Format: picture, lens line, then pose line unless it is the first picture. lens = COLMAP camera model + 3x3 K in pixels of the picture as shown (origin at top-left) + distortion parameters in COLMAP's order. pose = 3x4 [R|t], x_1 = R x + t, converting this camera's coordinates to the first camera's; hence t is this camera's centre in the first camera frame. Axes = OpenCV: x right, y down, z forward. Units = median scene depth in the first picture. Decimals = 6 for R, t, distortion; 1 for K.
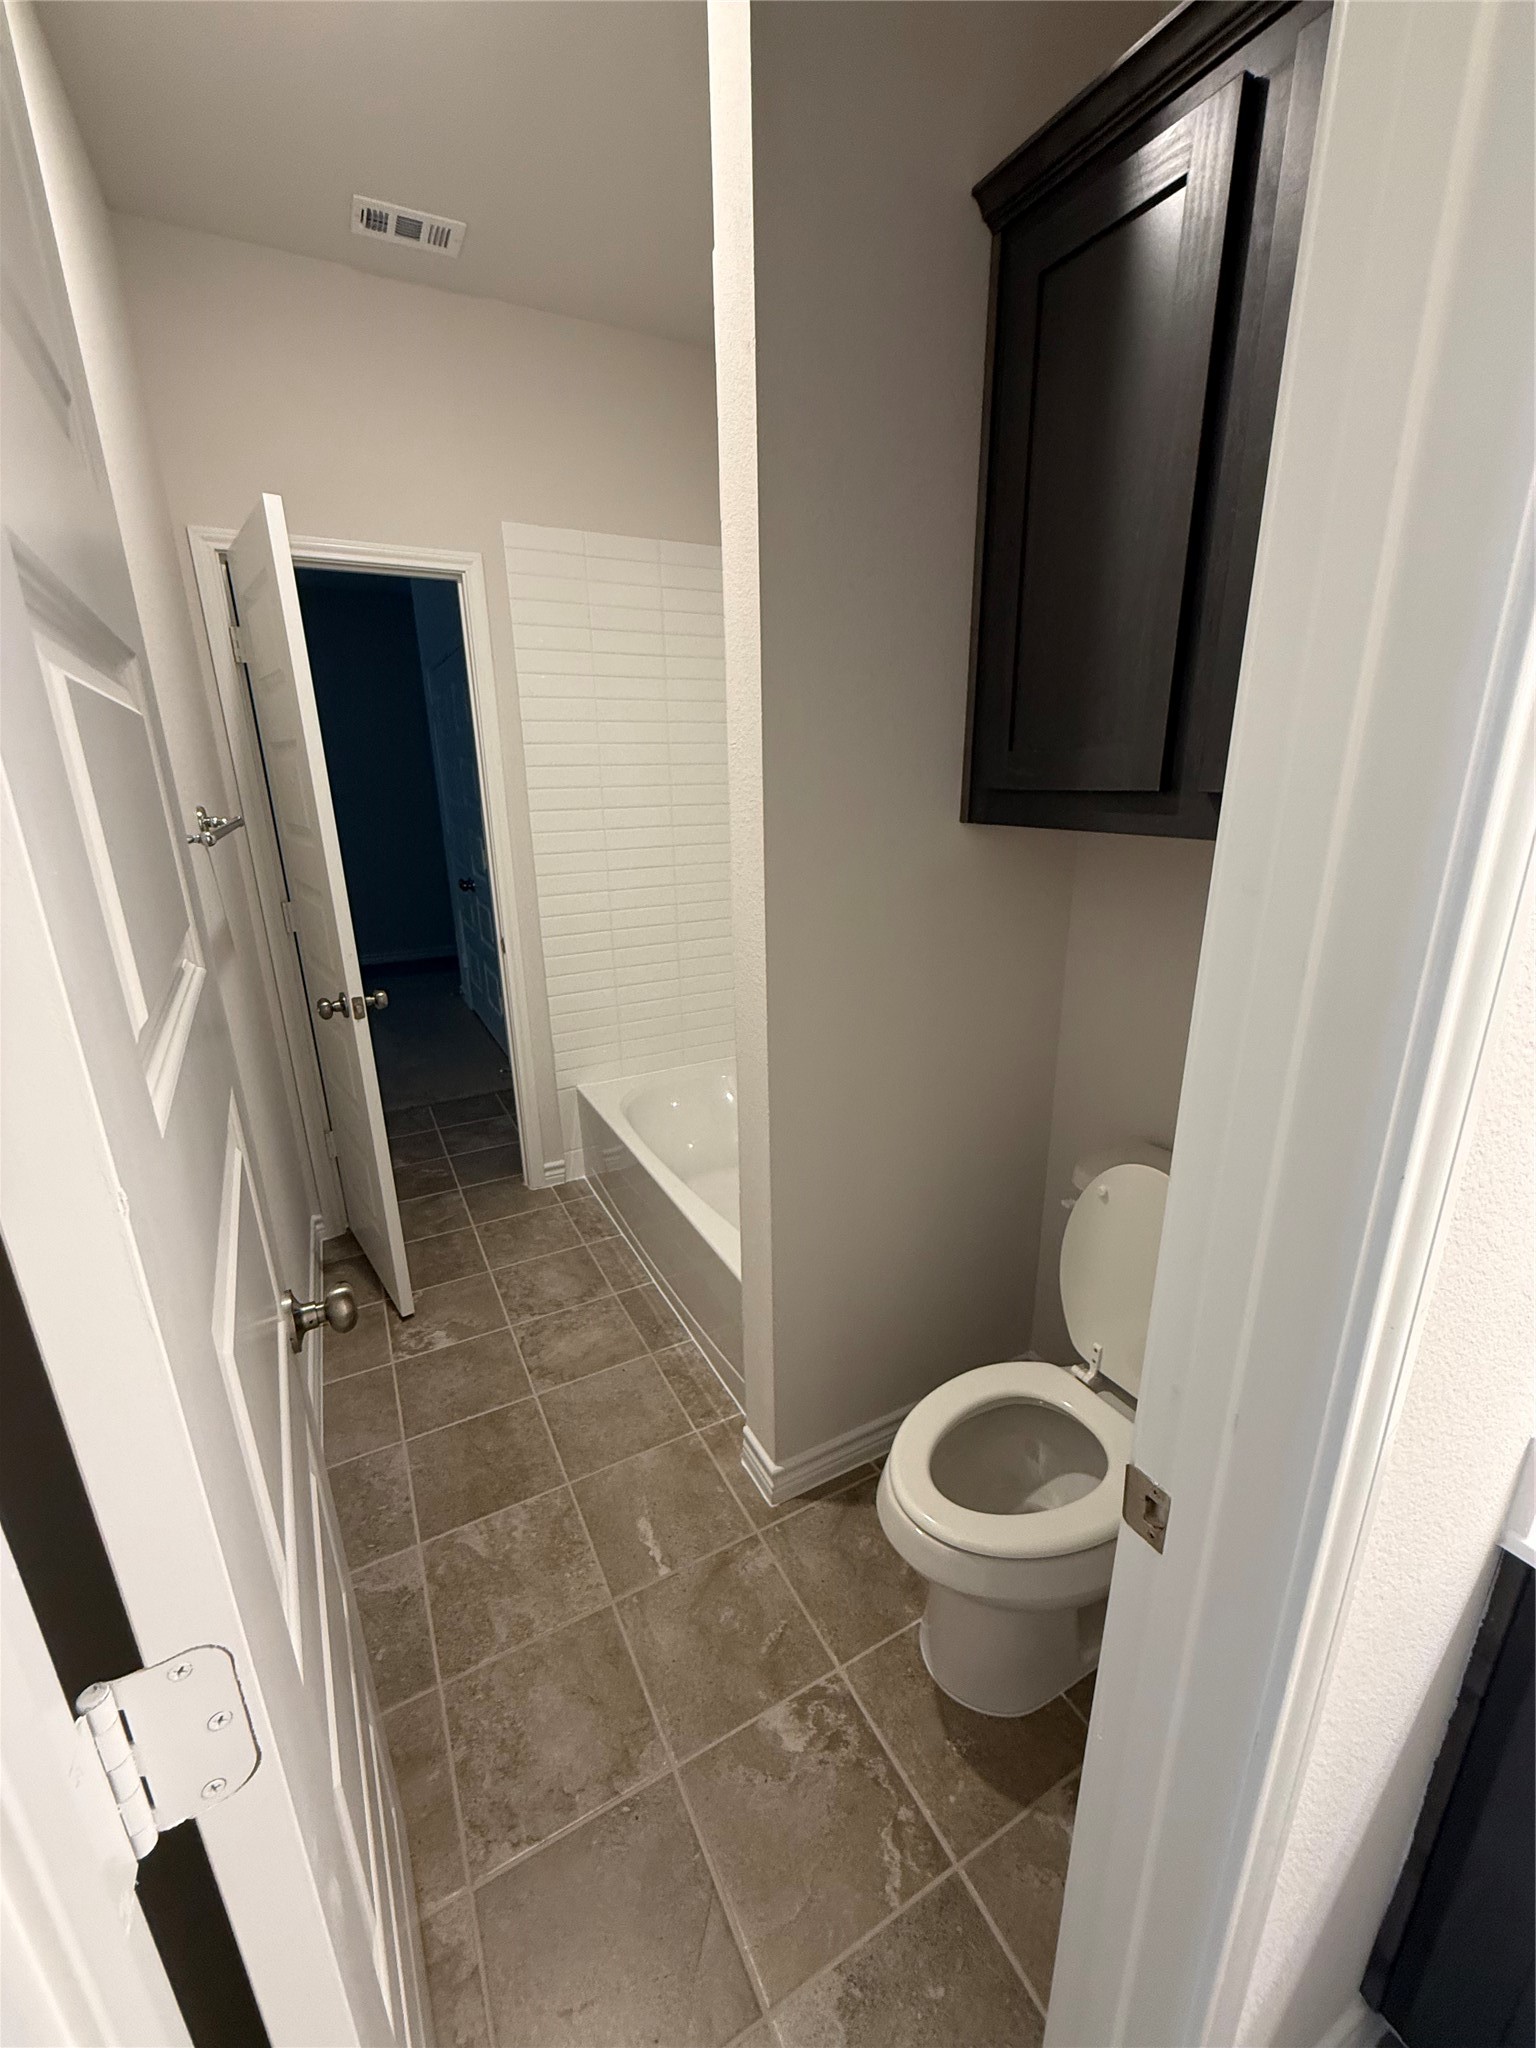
lens RADIAL K [[824.6, 0, 773.8], [0, 824.6, 1020.9], [0, 0, 1]] dist [-0.000339, 0.000050]
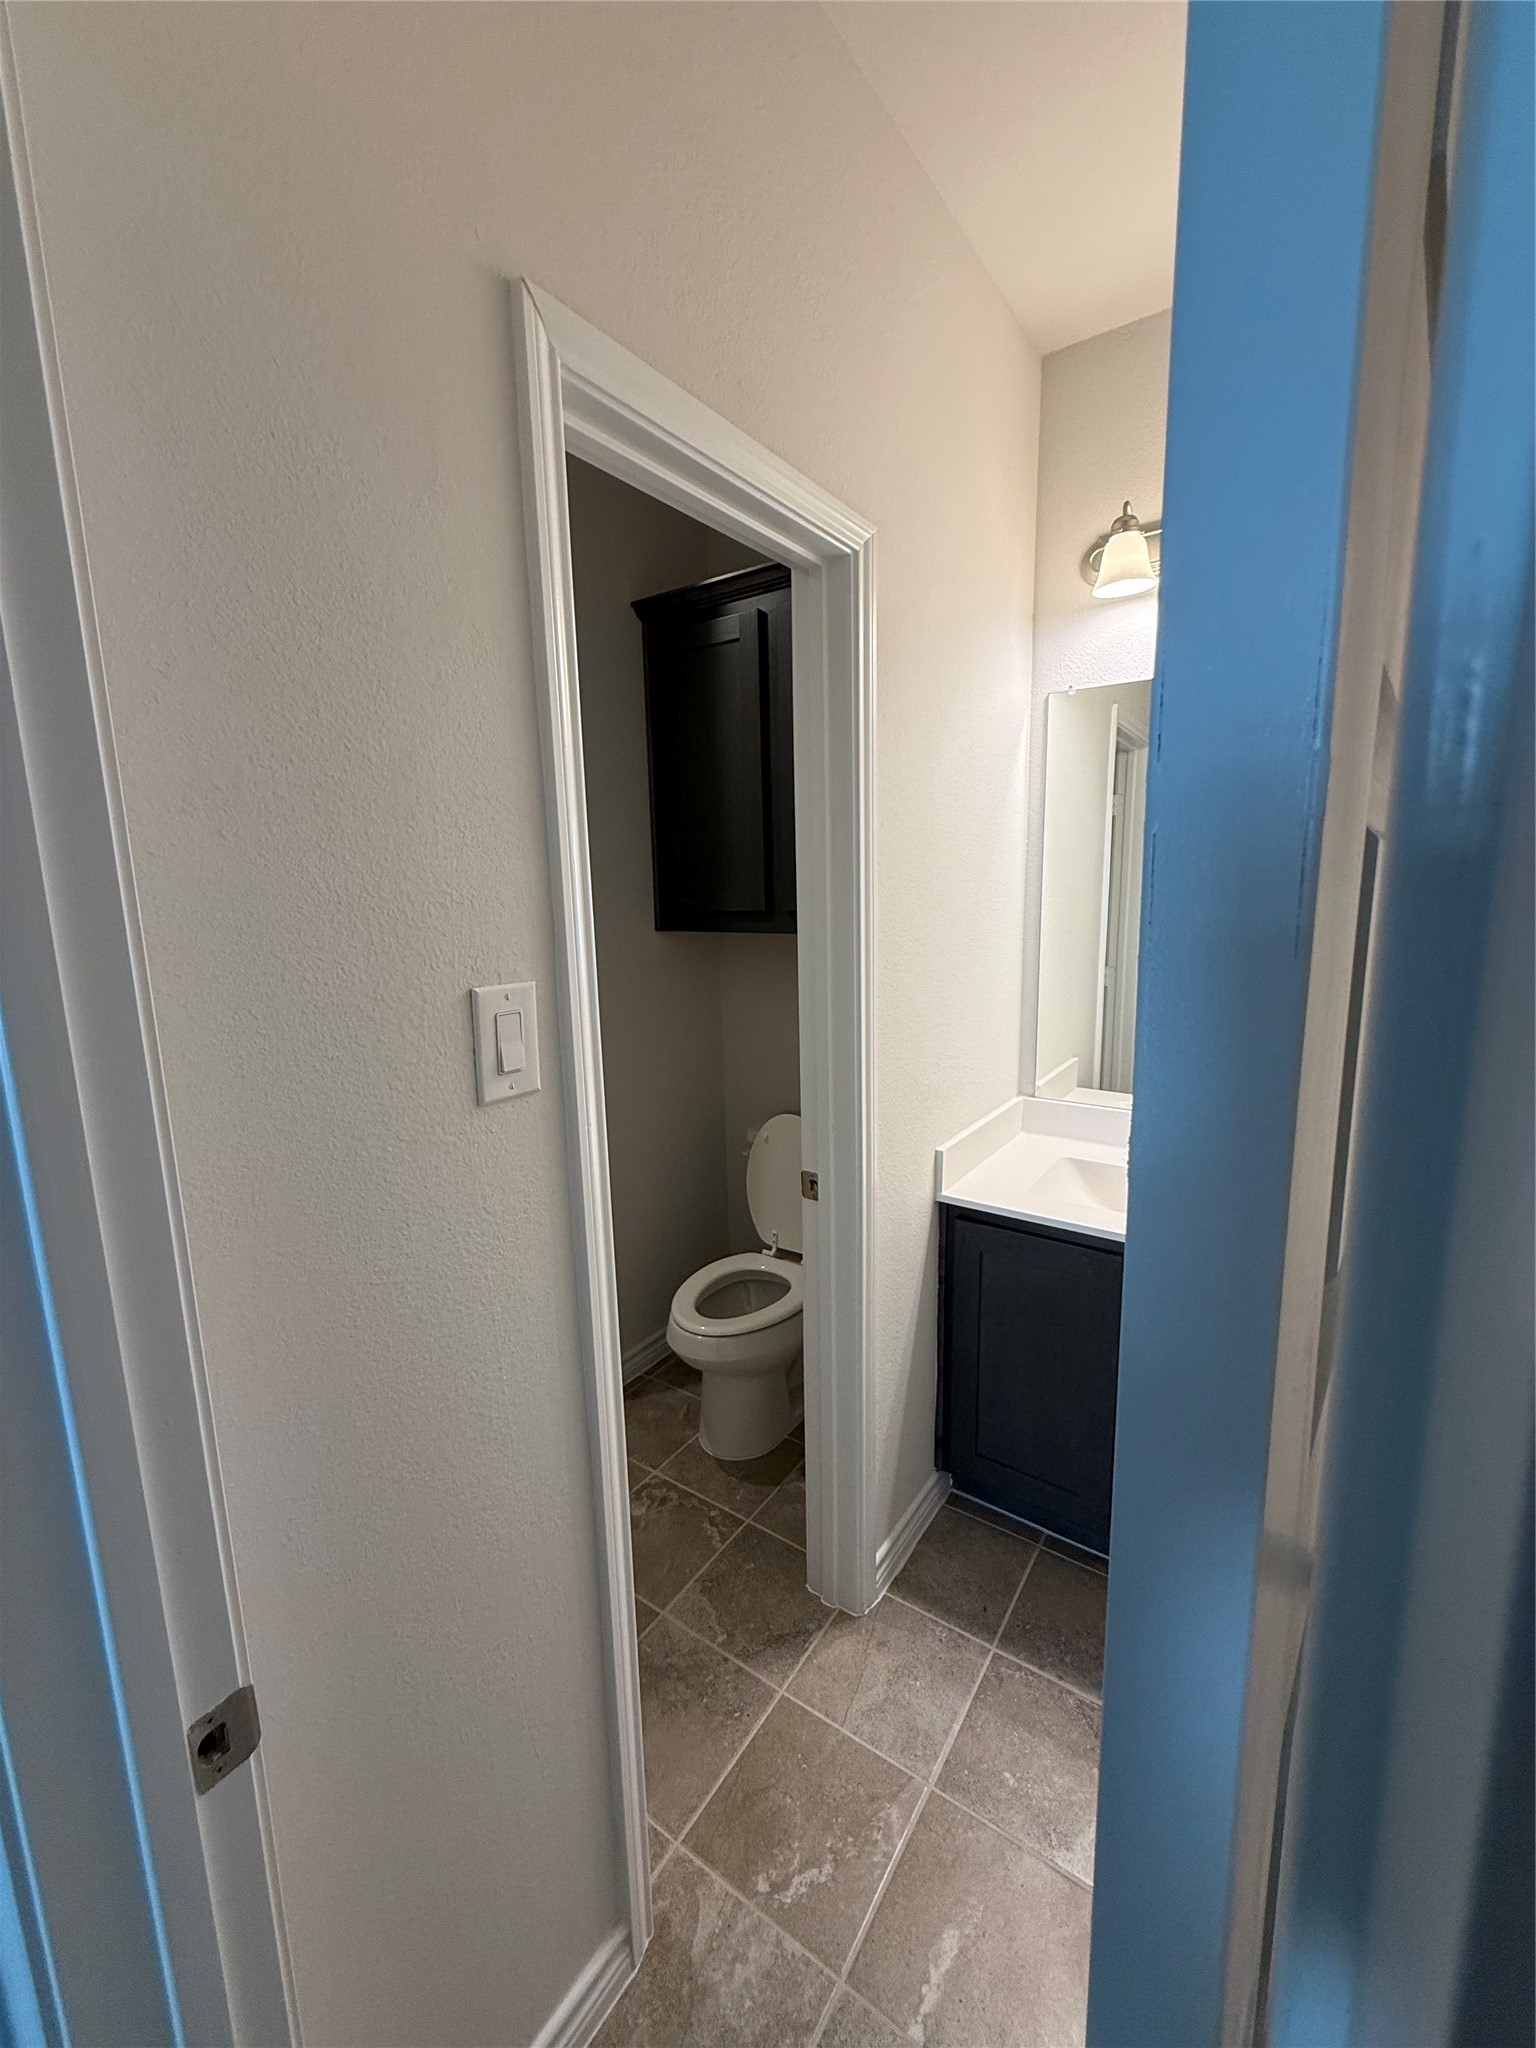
lens RADIAL K [[824.6, 0, 773.8], [0, 824.6, 1020.9], [0, 0, 1]] dist [-0.000339, 0.000050]
pose [[0.892769, -0.087350, 0.441966, -0.361710], [0.142279, 0.985482, -0.092634, 0.147266], [-0.427458, 0.145583, 0.892236, -0.644510]]
